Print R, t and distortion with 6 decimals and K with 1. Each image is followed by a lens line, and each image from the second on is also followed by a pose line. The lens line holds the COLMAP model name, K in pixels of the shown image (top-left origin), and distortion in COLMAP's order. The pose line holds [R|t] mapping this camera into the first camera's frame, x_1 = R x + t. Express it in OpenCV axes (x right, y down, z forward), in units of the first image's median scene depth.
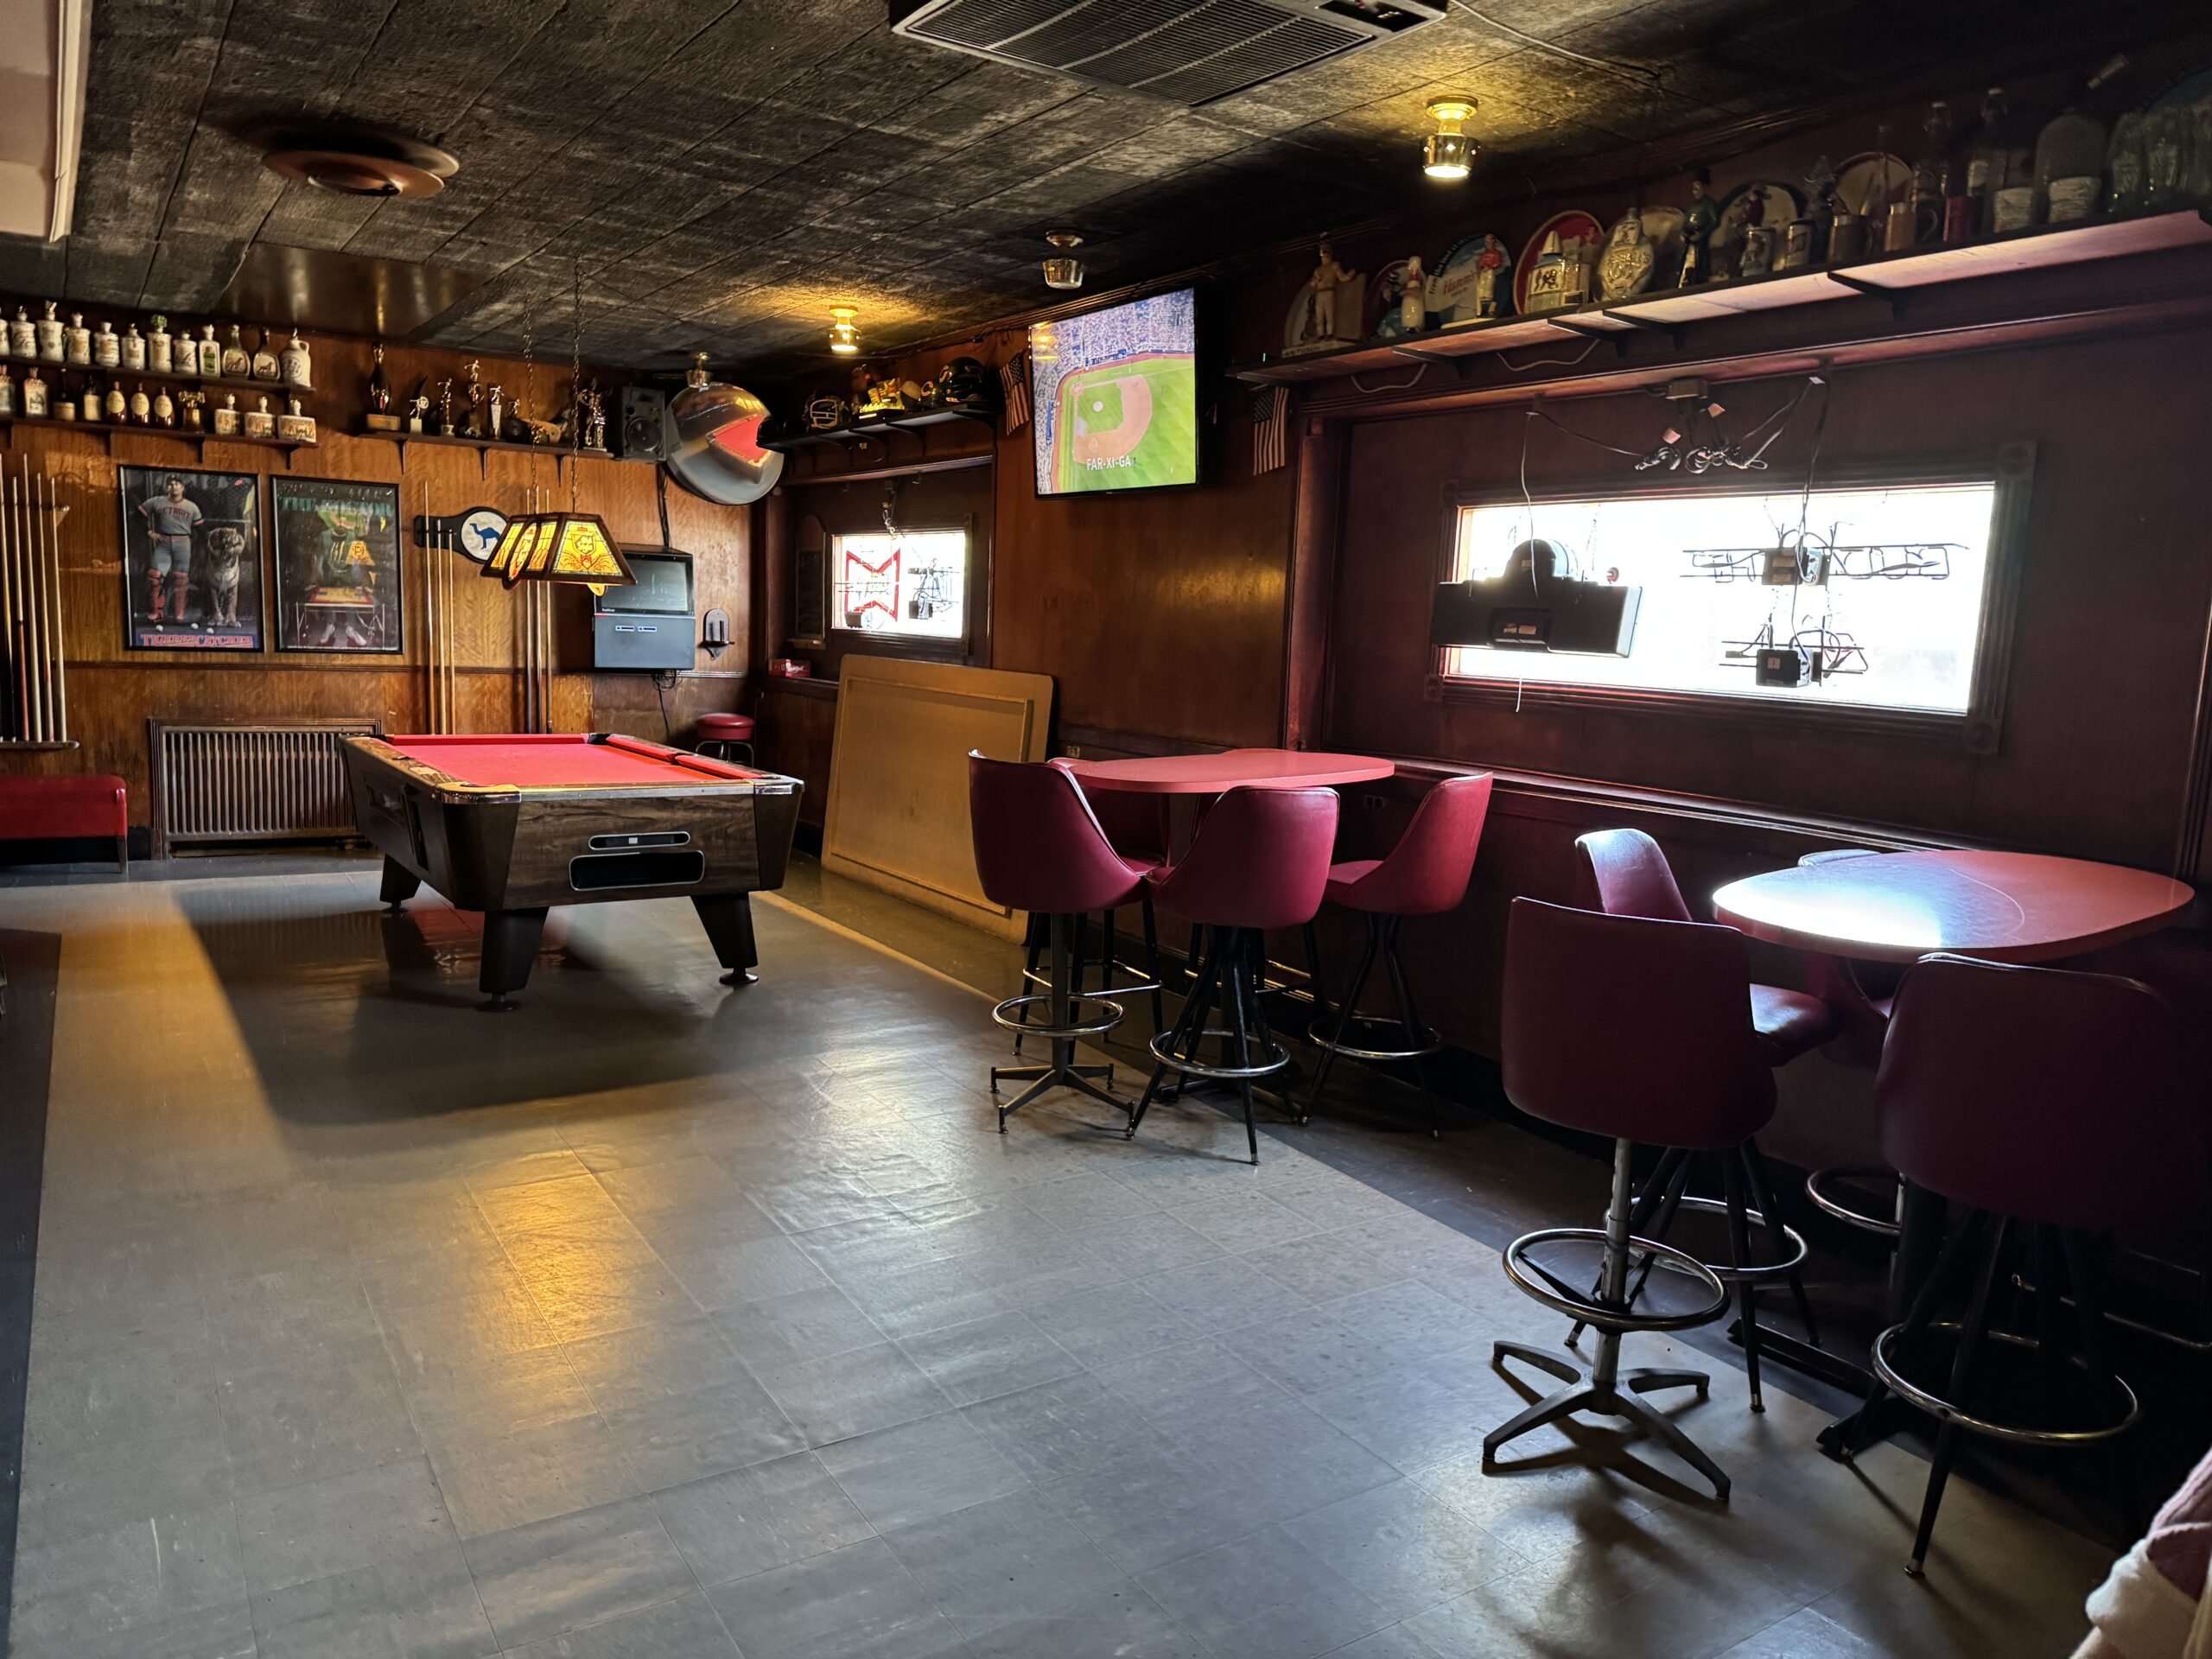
lens RADIAL K [[1534.3, 0, 1088.2], [0, 1534.3, 837.4], [0, 0, 1]] dist [0.061643, -0.070958]
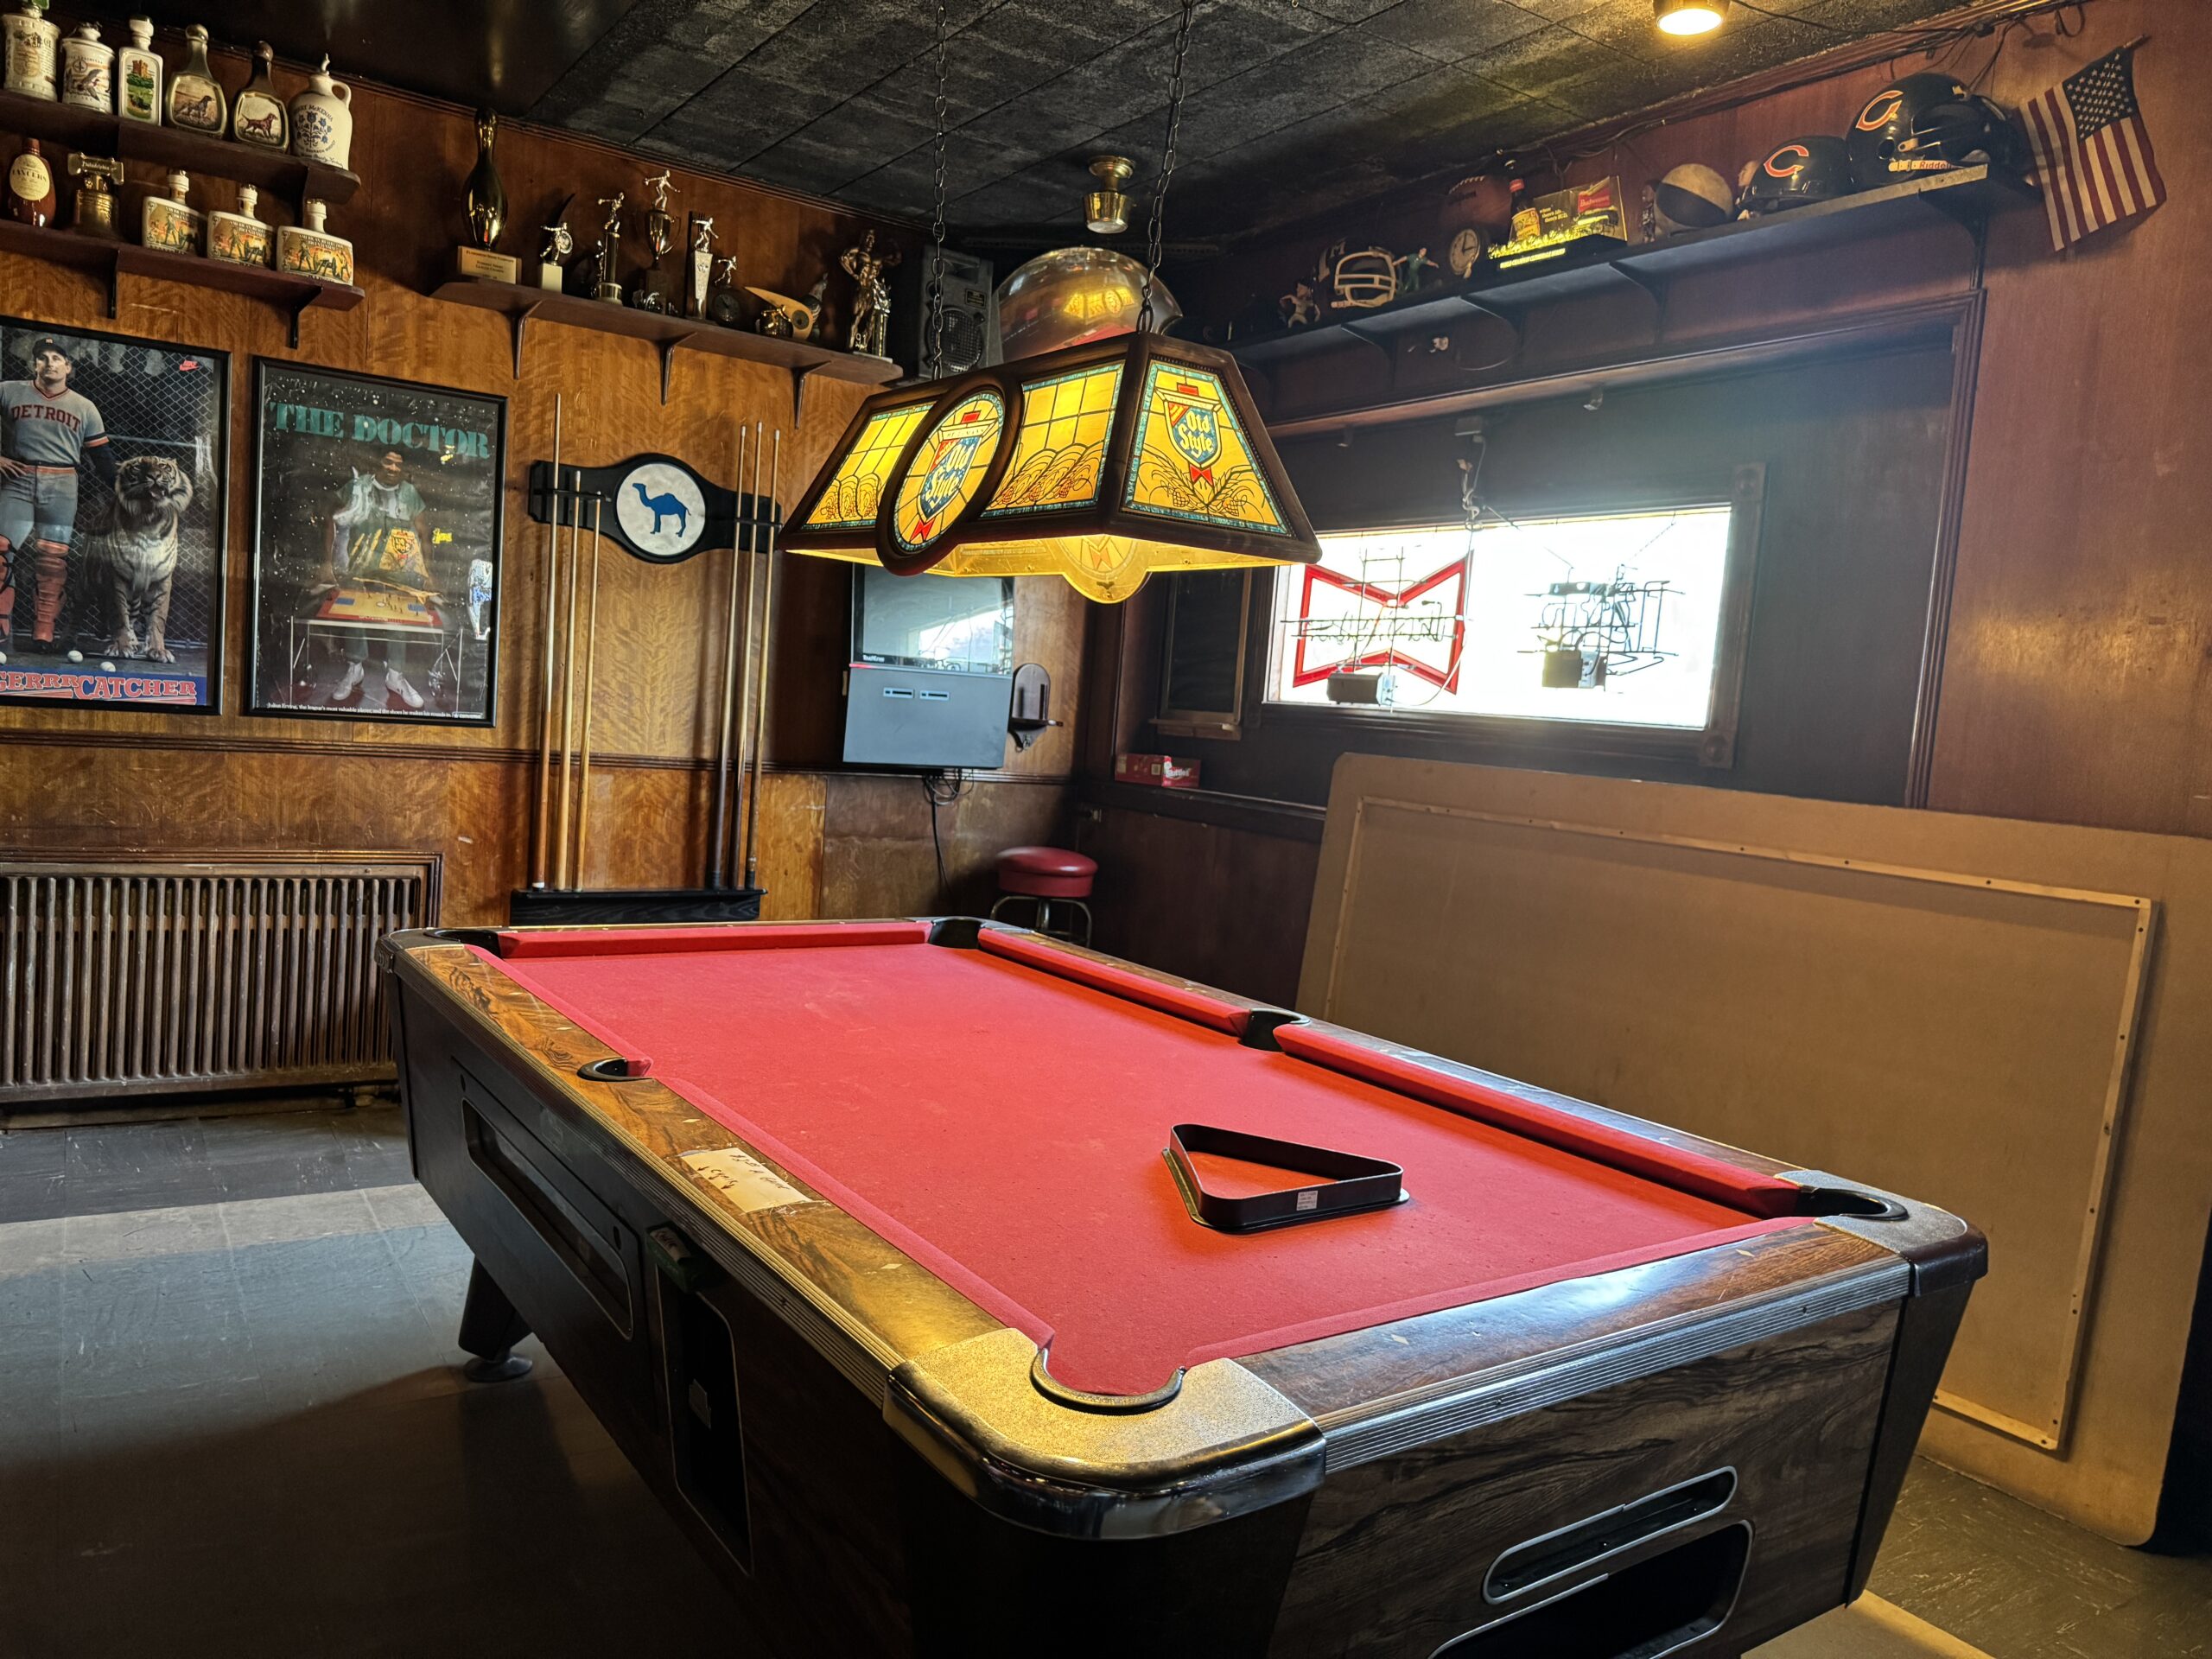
lens RADIAL K [[1534.3, 0, 1092.9], [0, 1534.3, 829.1], [0, 0, 1]] dist [0.061643, -0.070958]
pose [[0.999291, 0.033291, 0.017581, -0.258103], [-0.032245, 0.997867, -0.056754, -0.063408], [-0.019433, 0.056147, 0.998233, 0.498888]]
